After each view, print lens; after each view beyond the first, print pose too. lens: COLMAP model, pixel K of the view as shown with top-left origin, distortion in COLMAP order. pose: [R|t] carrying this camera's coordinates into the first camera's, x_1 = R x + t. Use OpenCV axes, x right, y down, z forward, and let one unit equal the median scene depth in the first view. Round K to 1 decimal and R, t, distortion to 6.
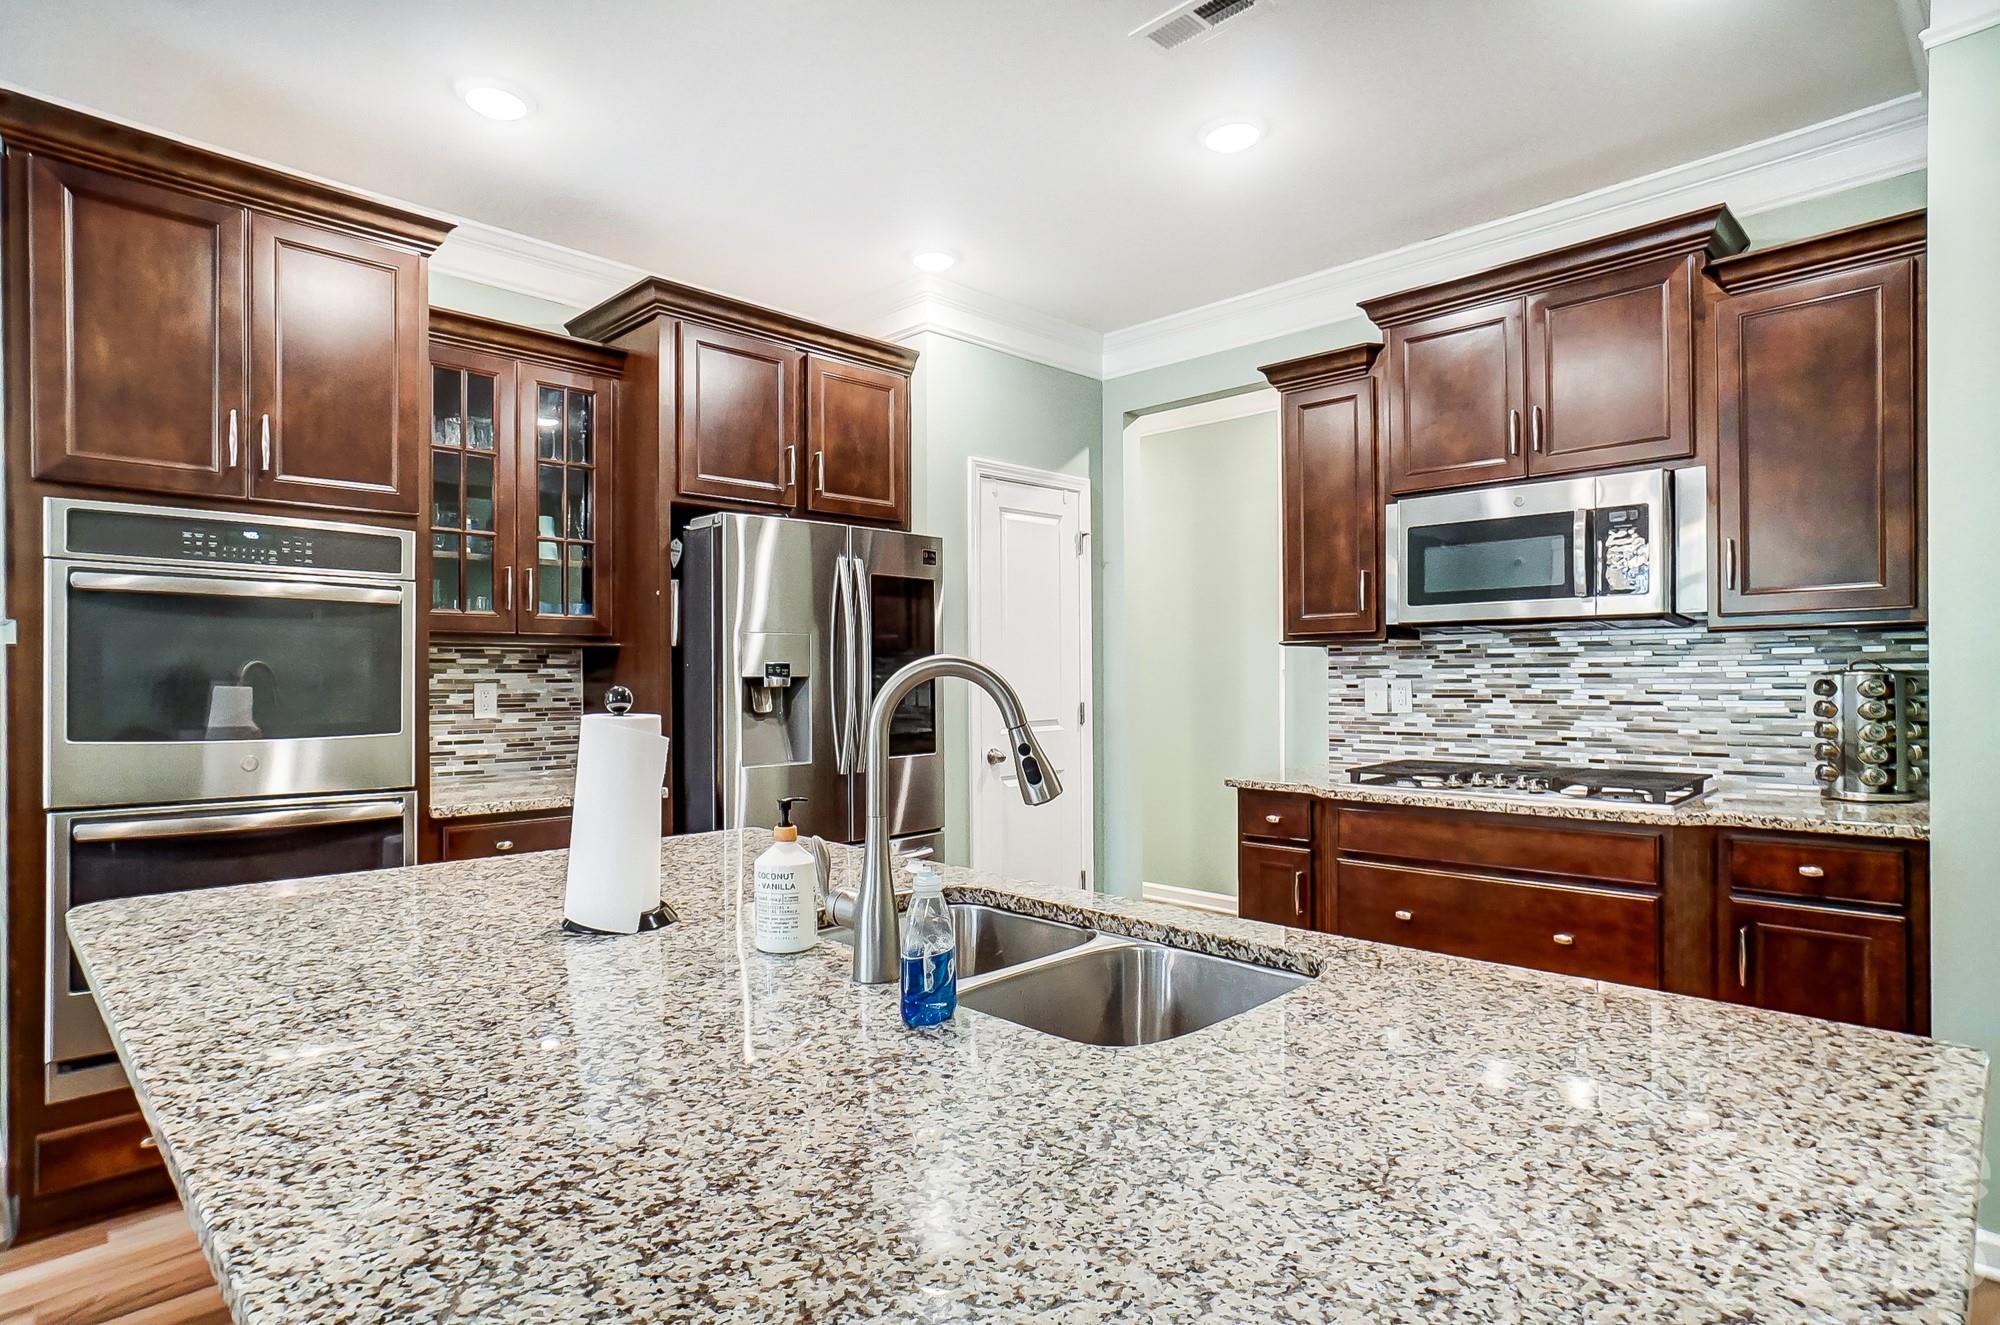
lens RADIAL K [[1044.2, 0, 981.3], [0, 1044.2, 690.0], [0, 0, 1]] dist [-0.040587, 0.002731]
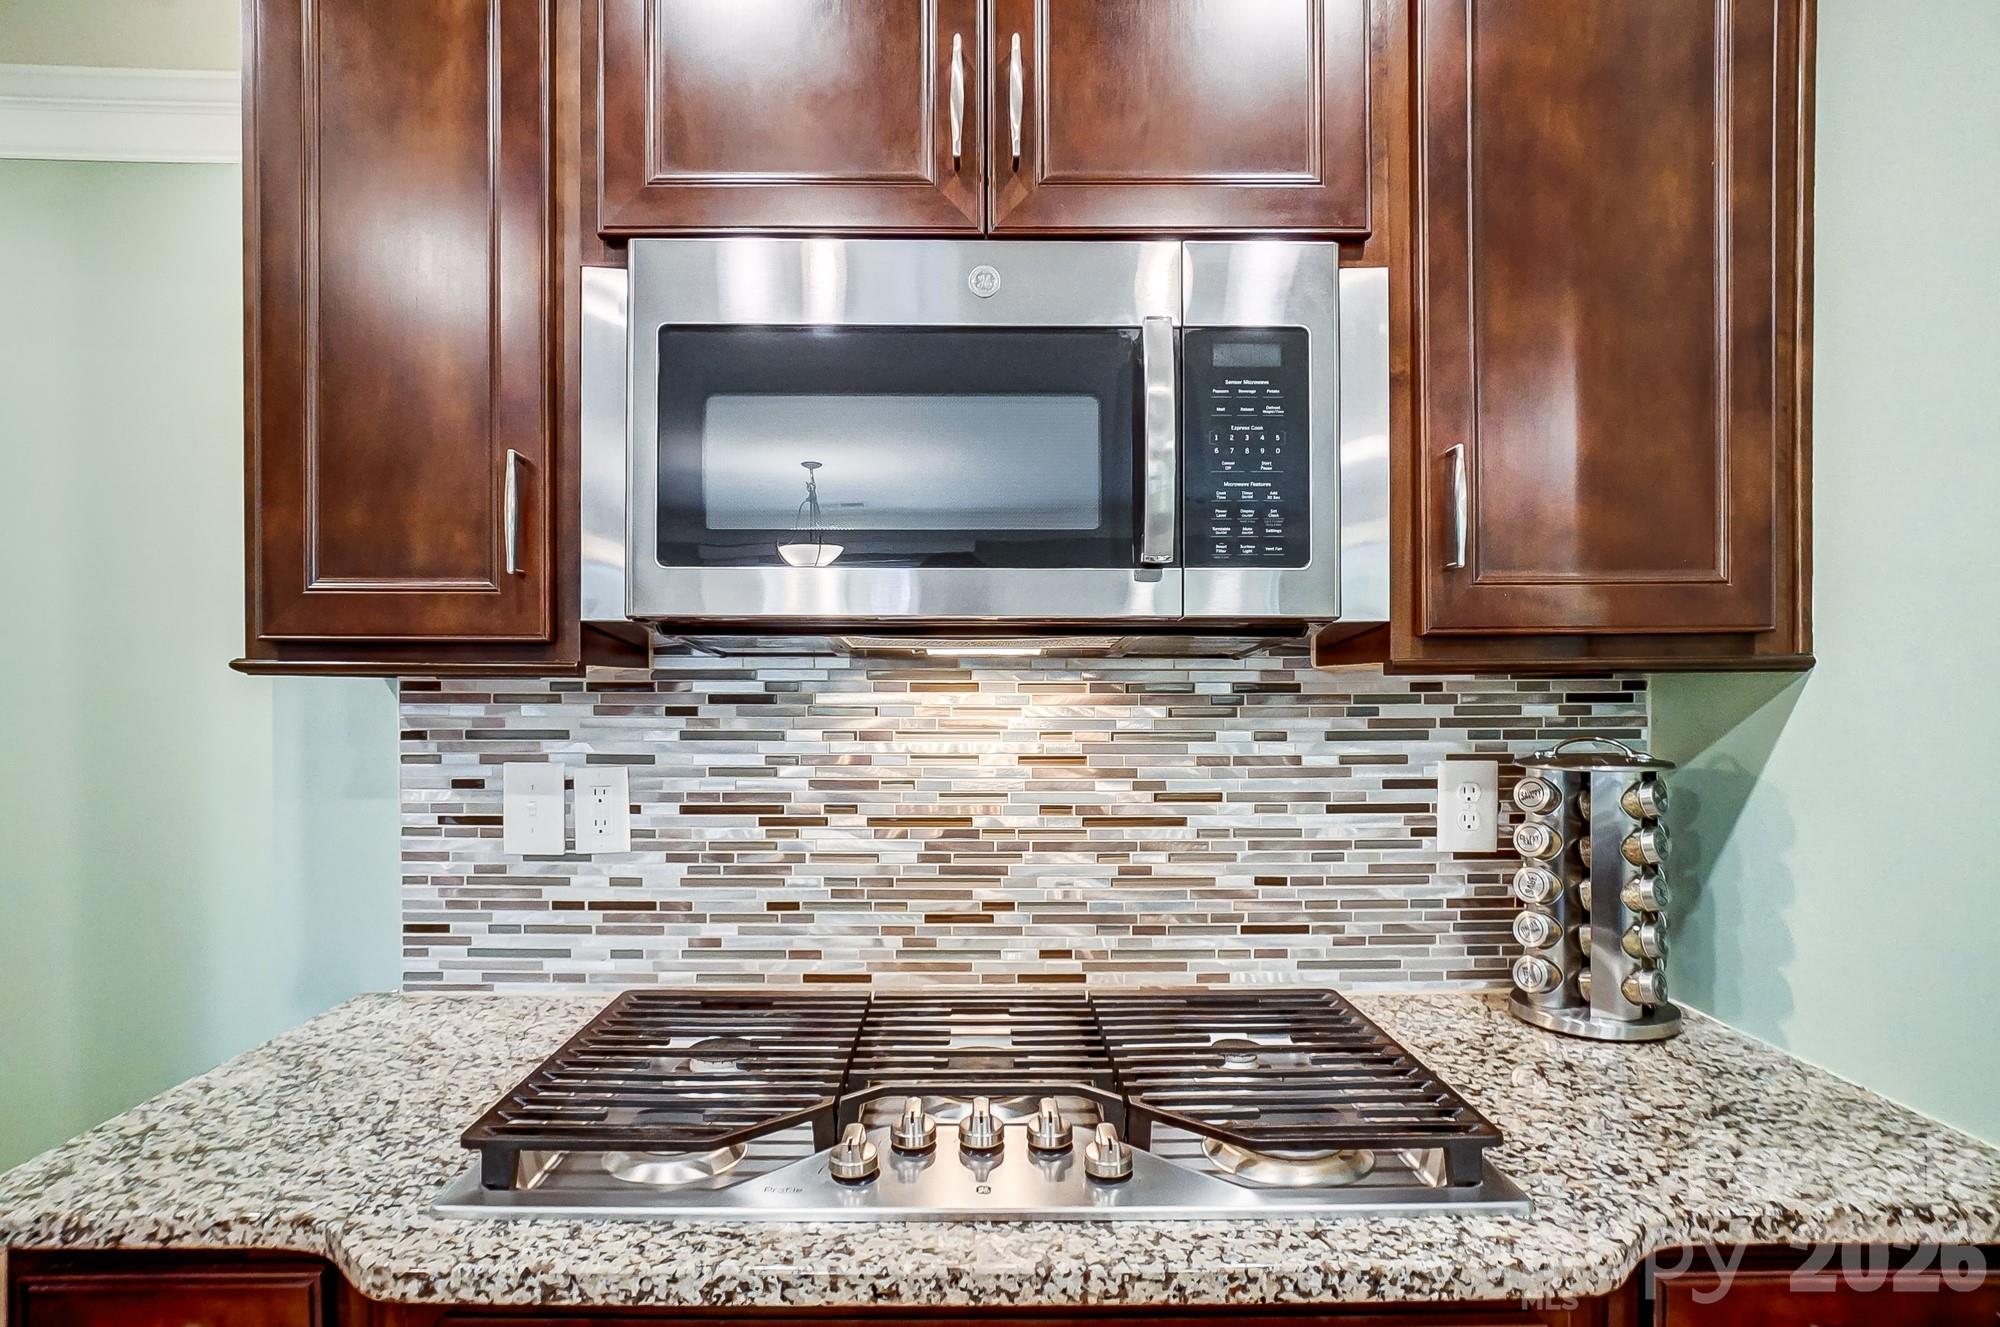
lens RADIAL K [[1088.1, 0, 969.1], [0, 1088.1, 719.2], [0, 0, 1]] dist [-0.023414, 0.006628]
pose [[0.700012, -0.003237, 0.714124, 0.230290], [0.003289, 0.999994, 0.001309, -0.030971], [-0.714124, 0.001432, 0.700018, 0.672481]]
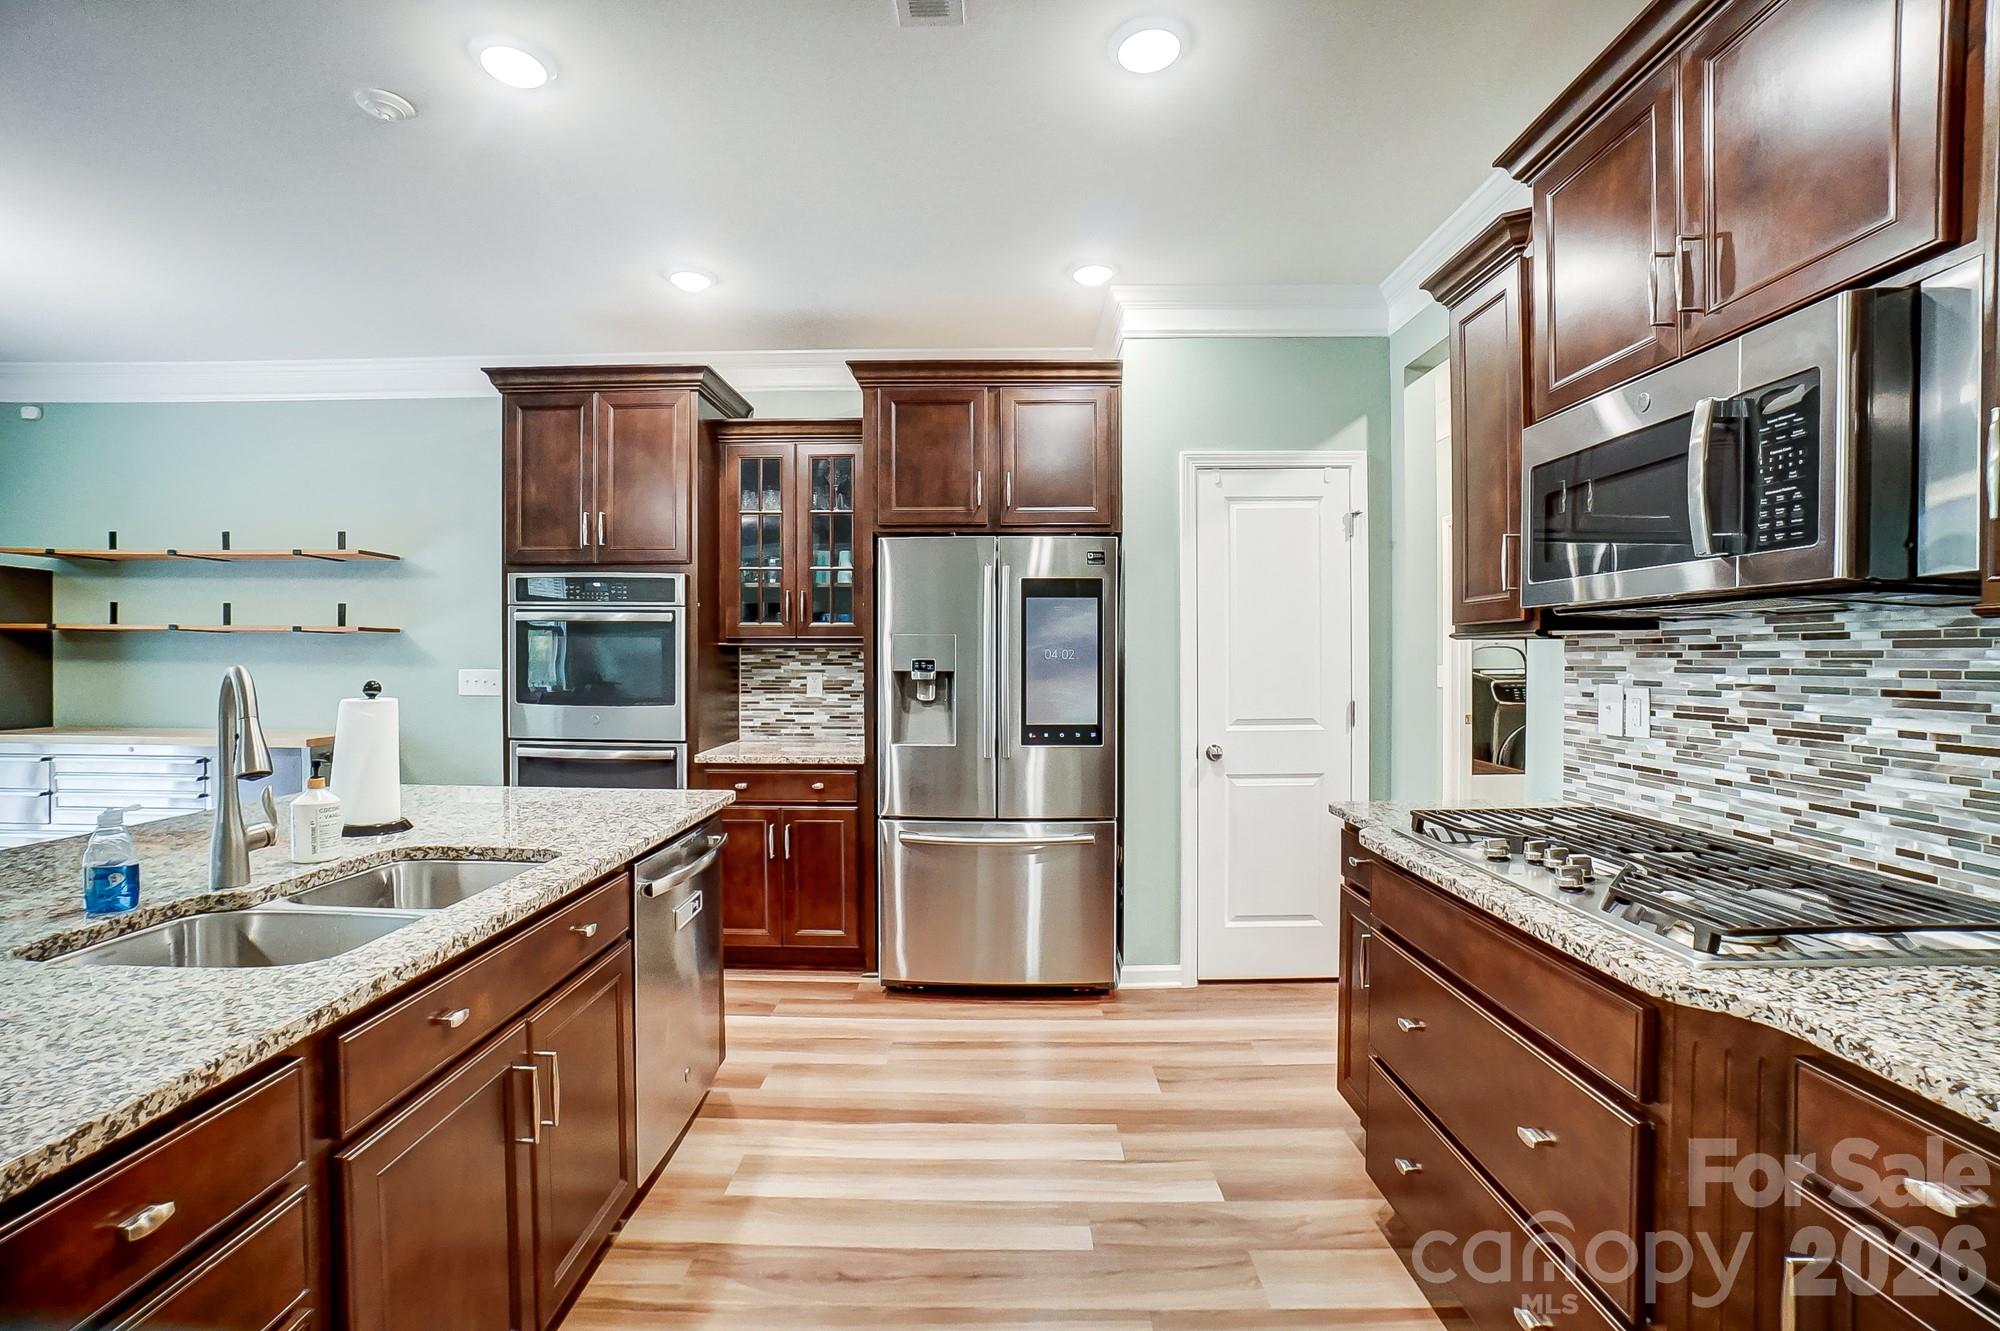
lens RADIAL K [[892.3, 0, 977.8], [0, 892.3, 677.1], [0, 0, 1]] dist [-0.041503, 0.009777]
pose [[0.685263, 0.020605, -0.728004, 0.569318], [-0.014835, 0.999787, 0.014334, -0.020970], [0.728145, 0.000978, 0.685423, 0.326249]]
